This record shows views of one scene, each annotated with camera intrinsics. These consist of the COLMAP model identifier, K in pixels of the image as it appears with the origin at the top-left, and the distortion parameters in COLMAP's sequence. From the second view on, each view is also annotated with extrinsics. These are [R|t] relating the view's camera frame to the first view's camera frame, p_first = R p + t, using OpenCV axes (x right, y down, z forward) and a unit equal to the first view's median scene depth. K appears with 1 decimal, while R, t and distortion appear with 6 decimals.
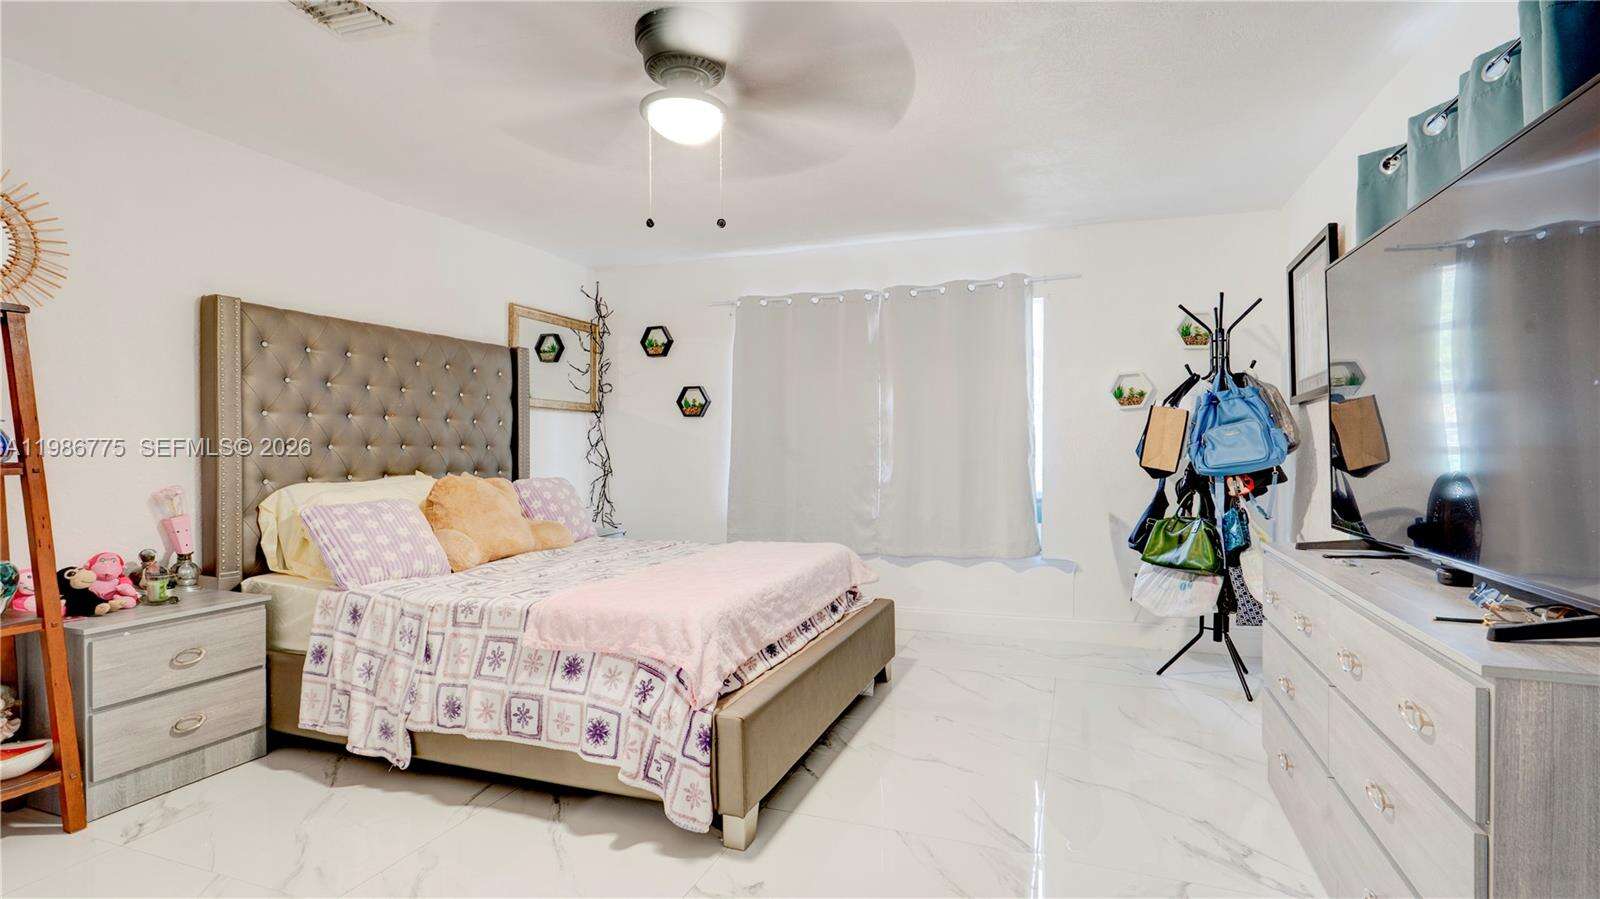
lens RADIAL K [[743.9, 0, 826.7], [0, 743.9, 438.5], [0, 0, 1]] dist [0.000037, 0.001939]
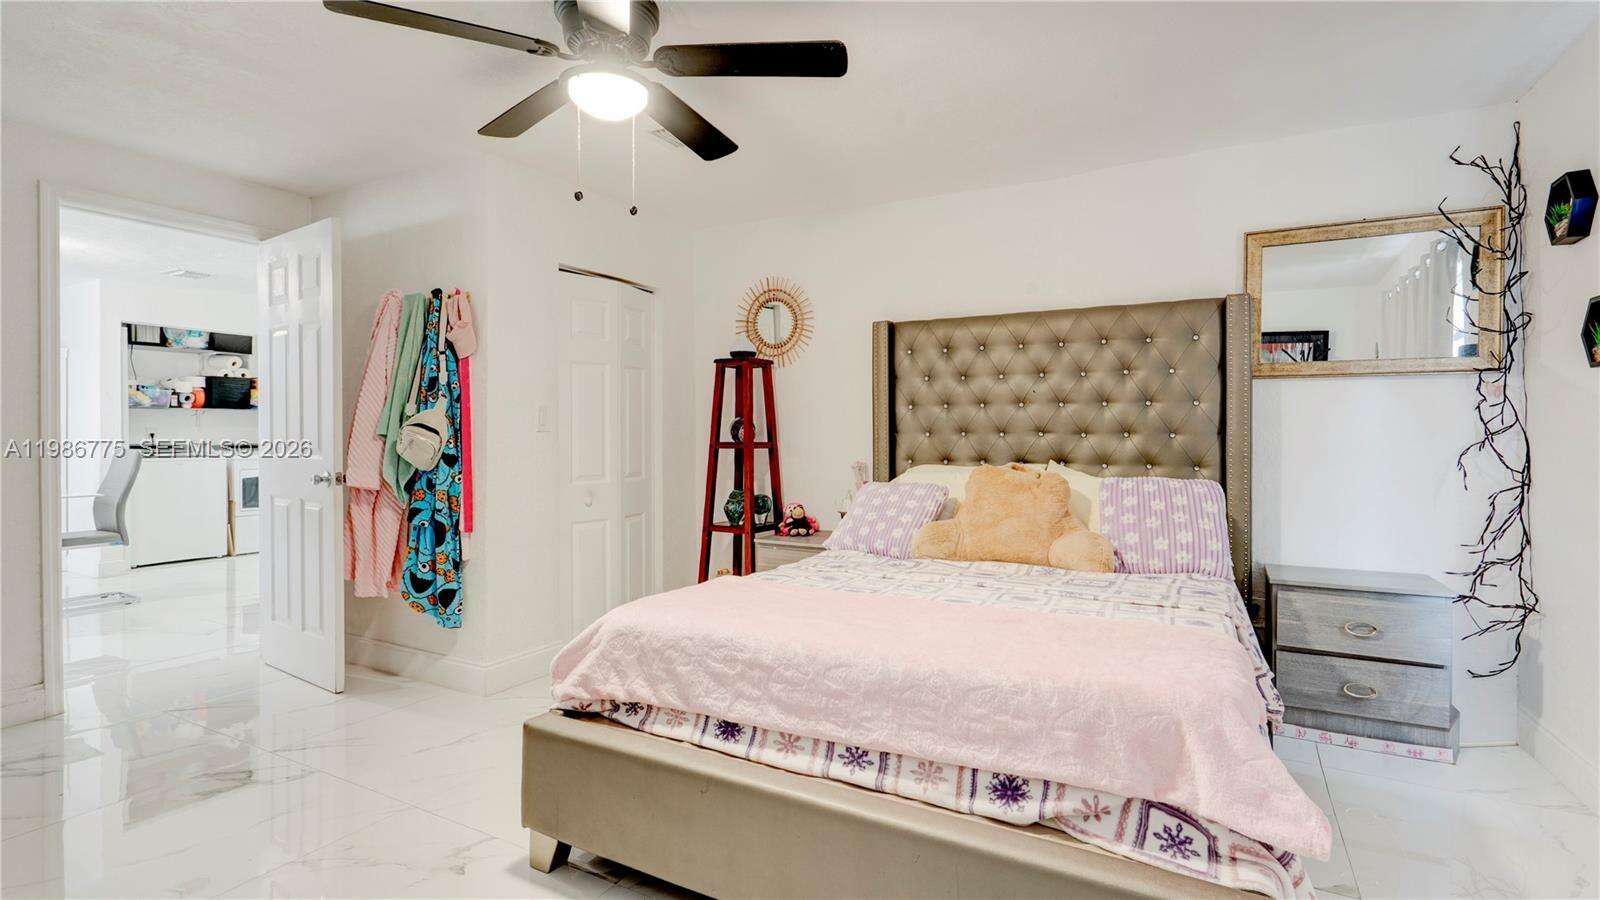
lens RADIAL K [[743.9, 0, 814.9], [0, 743.9, 449.2], [0, 0, 1]] dist [0.000037, 0.001939]
pose [[-0.150233, 0.021609, -0.988414, 0.447599], [0.008241, 0.999754, 0.020604, 0.007124], [0.988616, -0.005050, -0.150374, 0.894792]]
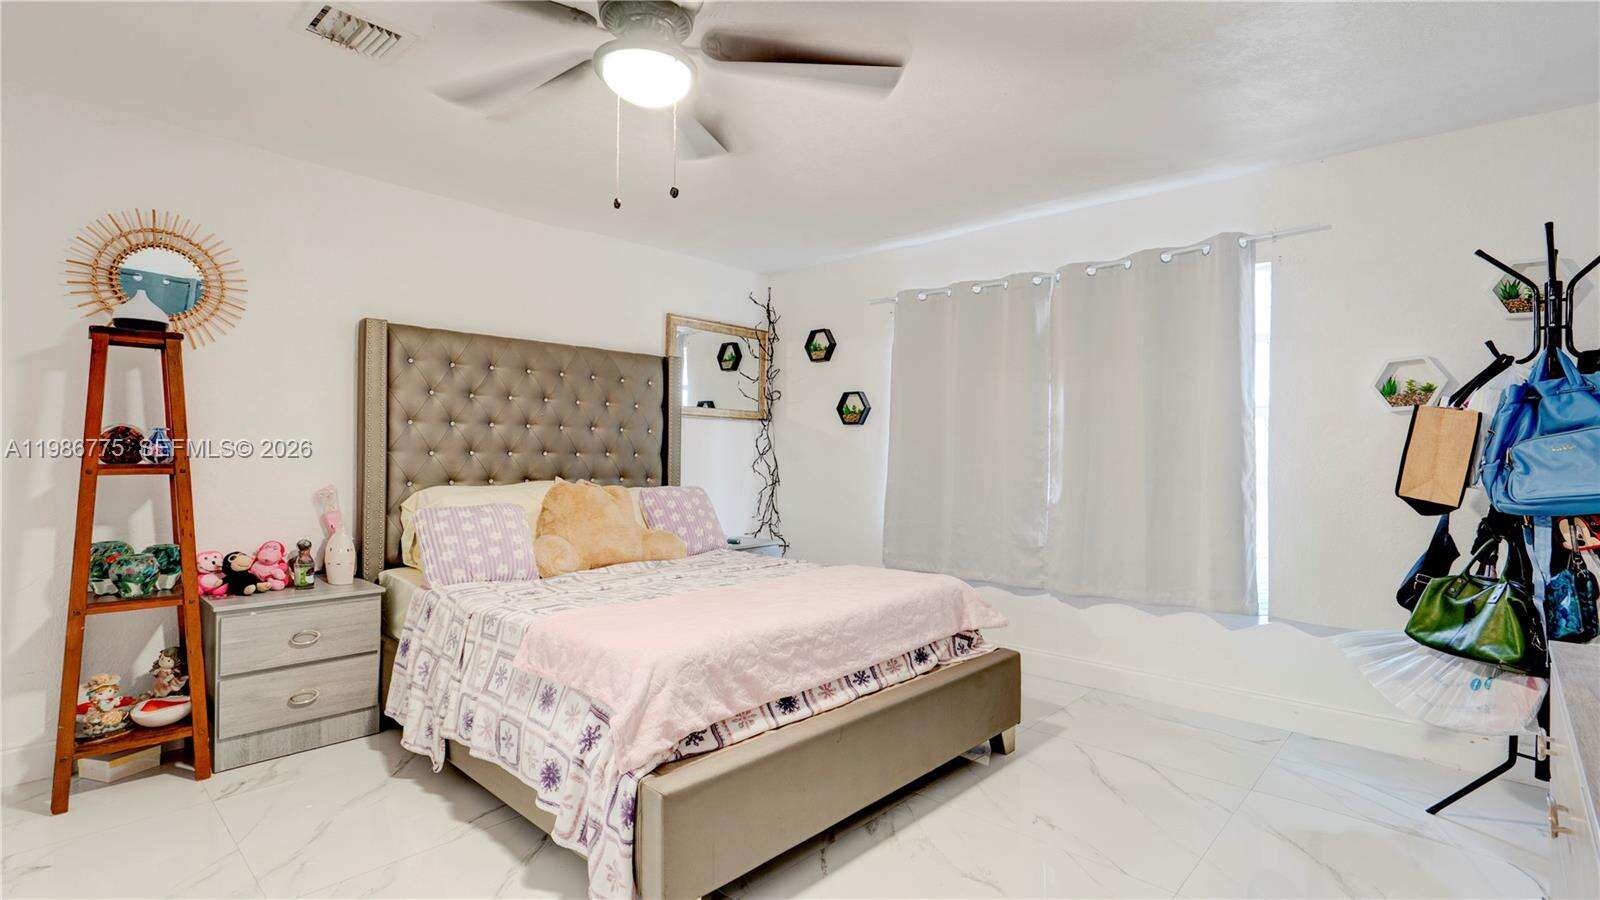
lens RADIAL K [[743.9, 0, 815.5], [0, 743.9, 440.0], [0, 0, 1]] dist [0.000037, 0.001939]
pose [[0.920651, 0.005155, -0.390353, 0.209460], [-0.008604, 0.999938, -0.007089, -0.004271], [0.390292, 0.009885, 0.920638, 0.183443]]
